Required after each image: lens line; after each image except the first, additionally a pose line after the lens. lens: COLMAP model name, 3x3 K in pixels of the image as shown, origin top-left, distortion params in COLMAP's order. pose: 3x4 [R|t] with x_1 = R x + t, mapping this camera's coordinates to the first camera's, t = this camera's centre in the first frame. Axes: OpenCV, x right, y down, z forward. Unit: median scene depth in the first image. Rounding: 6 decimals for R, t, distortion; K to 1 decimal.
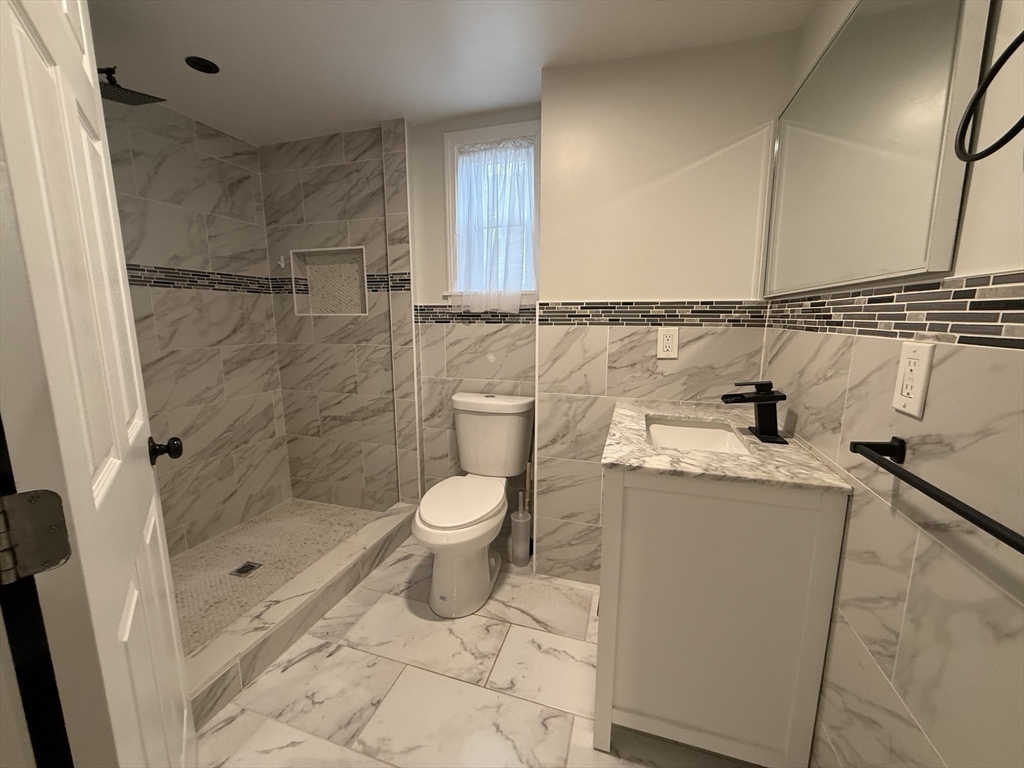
lens RADIAL K [[406.1, 0, 512.0], [0, 406.1, 384.0], [0, 0, 1]] dist [0.000857, -0.000360]
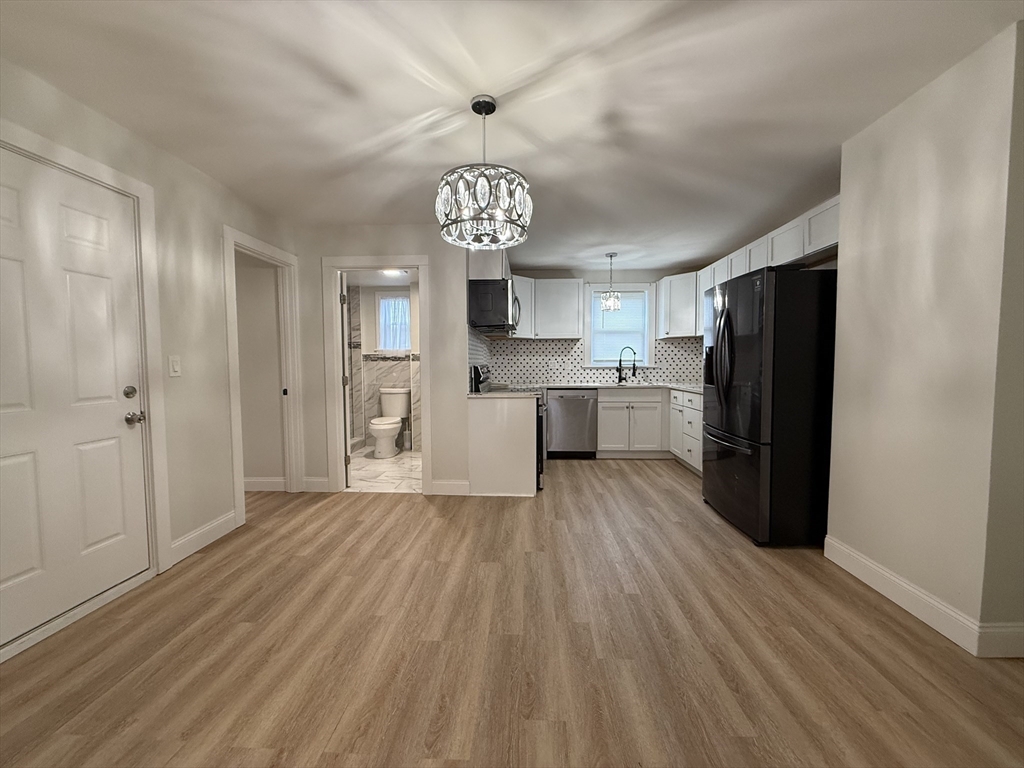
lens RADIAL K [[406.1, 0, 512.0], [0, 406.1, 384.0], [0, 0, 1]] dist [0.000857, -0.000360]
pose [[0.968666, -0.017914, 0.247719, 0.032745], [0.045417, 0.993354, -0.105761, 0.313283], [-0.244178, 0.113698, 0.963042, -1.717793]]
